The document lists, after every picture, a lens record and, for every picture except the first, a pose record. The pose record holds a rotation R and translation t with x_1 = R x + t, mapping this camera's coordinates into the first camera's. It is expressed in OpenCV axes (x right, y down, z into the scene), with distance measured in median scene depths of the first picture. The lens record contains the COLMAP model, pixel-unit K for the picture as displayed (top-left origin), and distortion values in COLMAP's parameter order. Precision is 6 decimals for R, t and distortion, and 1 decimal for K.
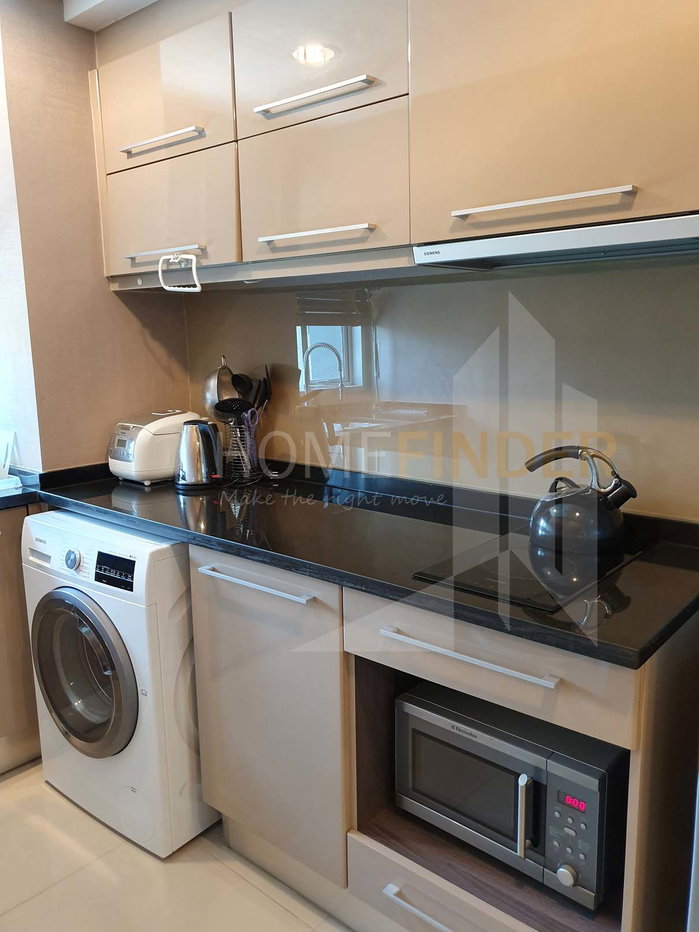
lens RADIAL K [[721.7, 0, 411.2], [0, 721.7, 462.4], [0, 0, 1]] dist [-0.000591, 0.002722]
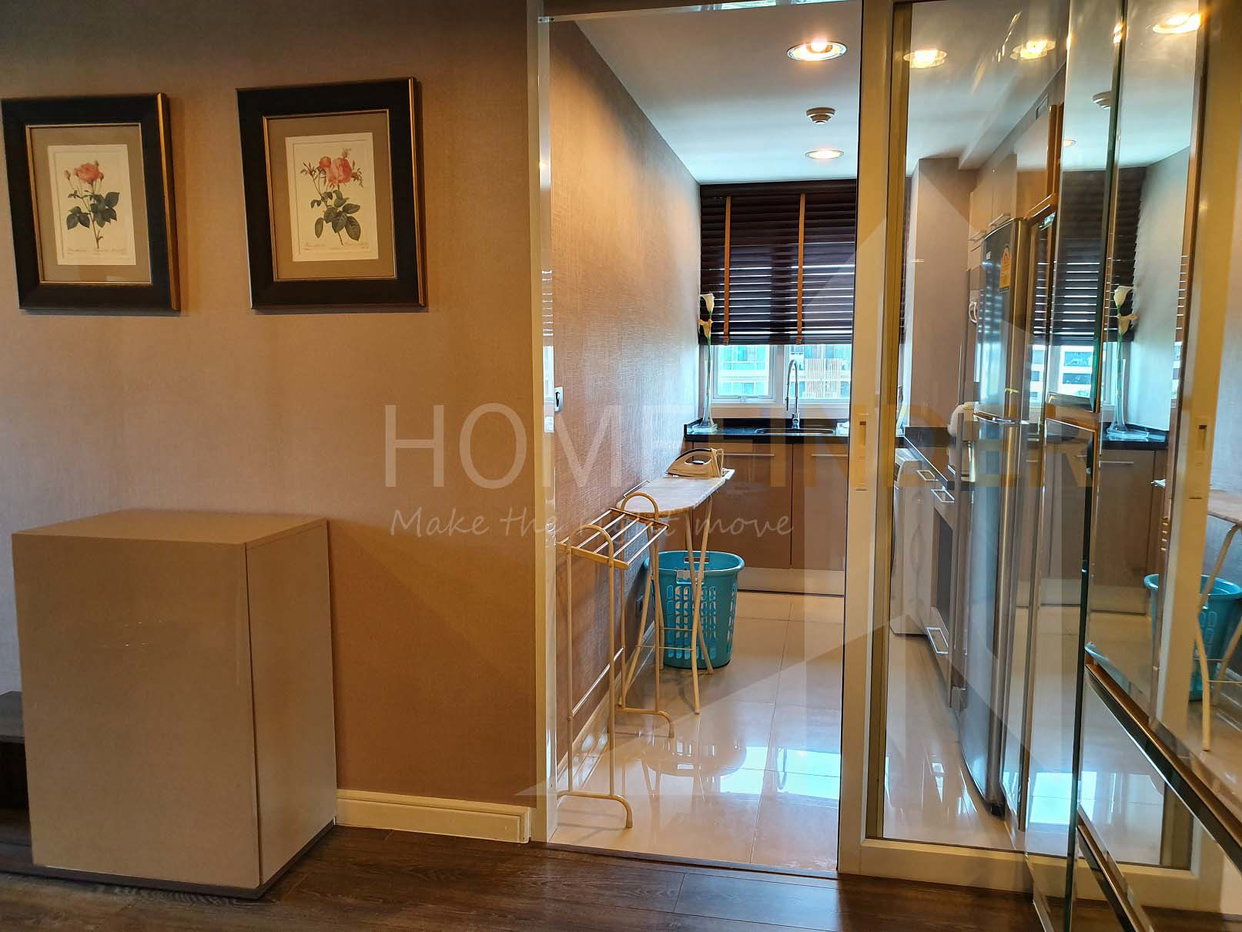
lens RADIAL K [[961.7, 0, 614.1], [0, 961.7, 484.6], [0, 0, 1]] dist [-0.000591, 0.002722]
pose [[0.438056, 0.120236, -0.890870, 1.292853], [-0.147593, 0.987186, 0.060661, 0.116374], [0.886749, 0.104914, 0.450189, -0.671756]]
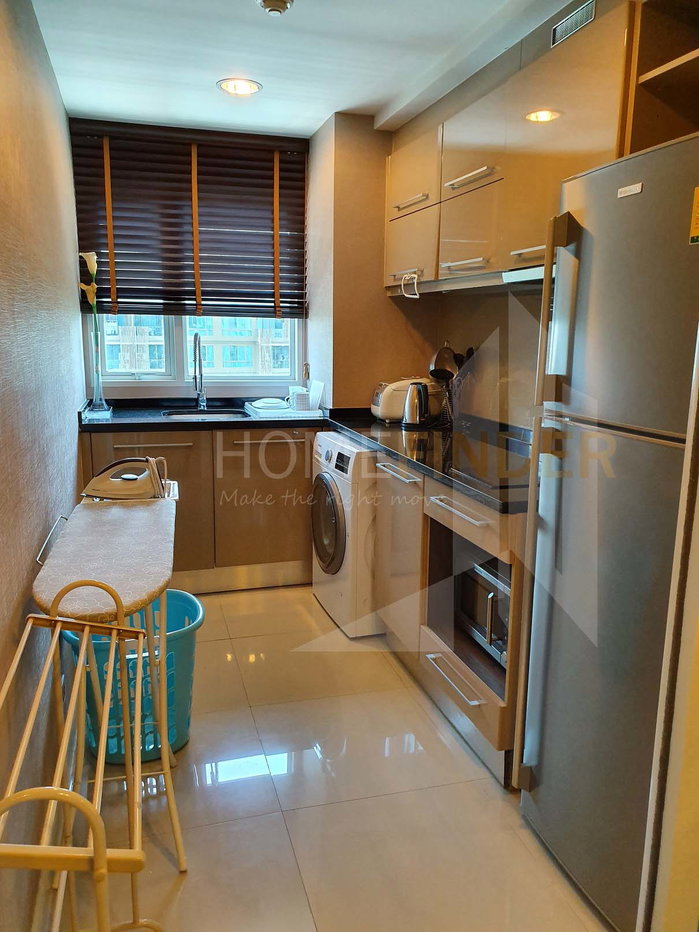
lens RADIAL K [[714.7, 0, 349.5], [0, 714.7, 466.0], [0, 0, 1]] dist [0.005393, -0.001349]
pose [[0.822096, 0.125585, -0.555325, 0.452967], [-0.114529, 0.991909, 0.054770, 0.051858], [0.557710, 0.018575, 0.829828, -0.332965]]
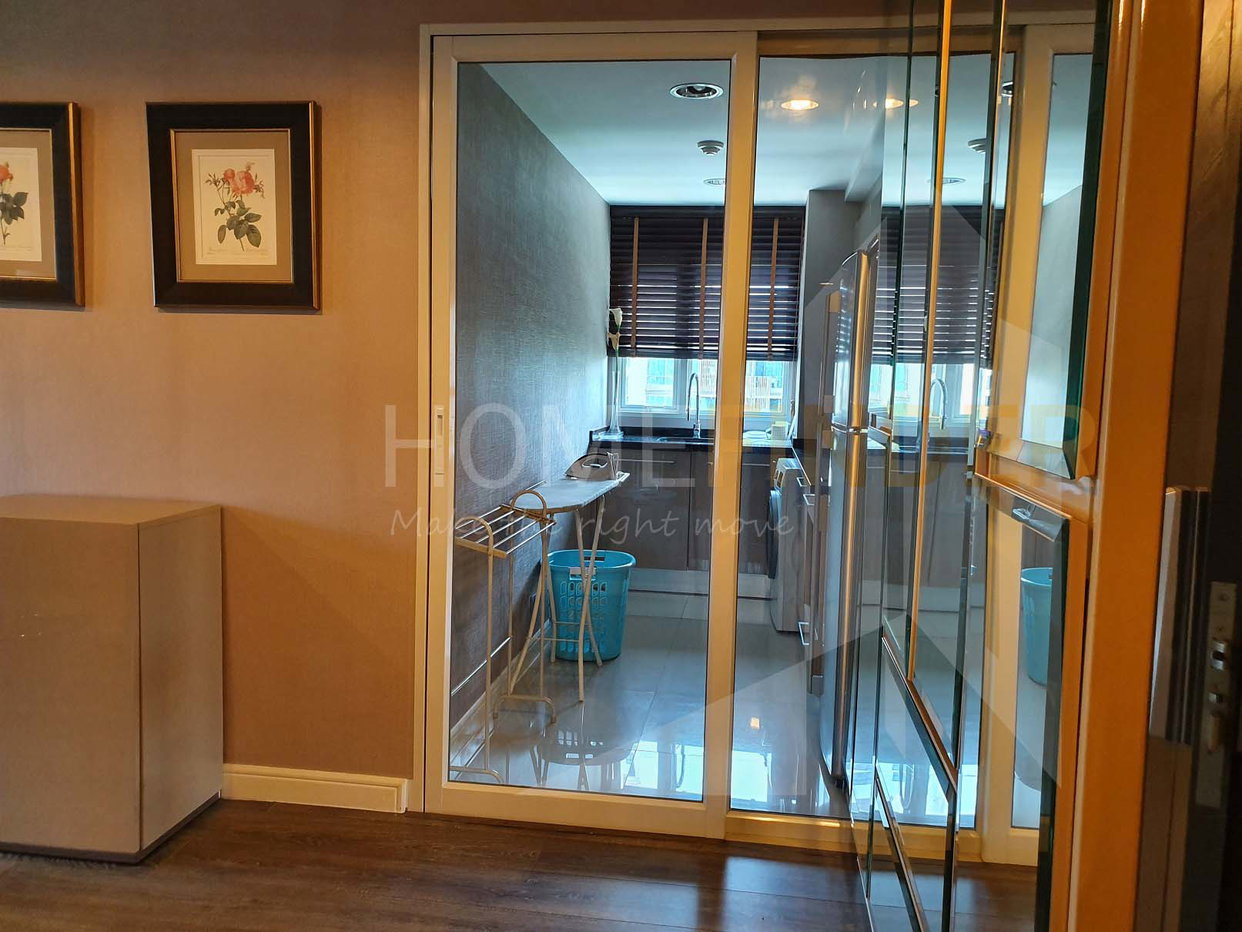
lens RADIAL K [[952.4, 0, 621.0], [0, 952.4, 466.0], [0, 0, 1]] dist [0.005393, -0.001349]
pose [[0.505492, 0.104688, -0.856457, 1.407778], [-0.172462, 0.984841, 0.018591, 0.117257], [0.845420, 0.138309, 0.515884, -0.657443]]
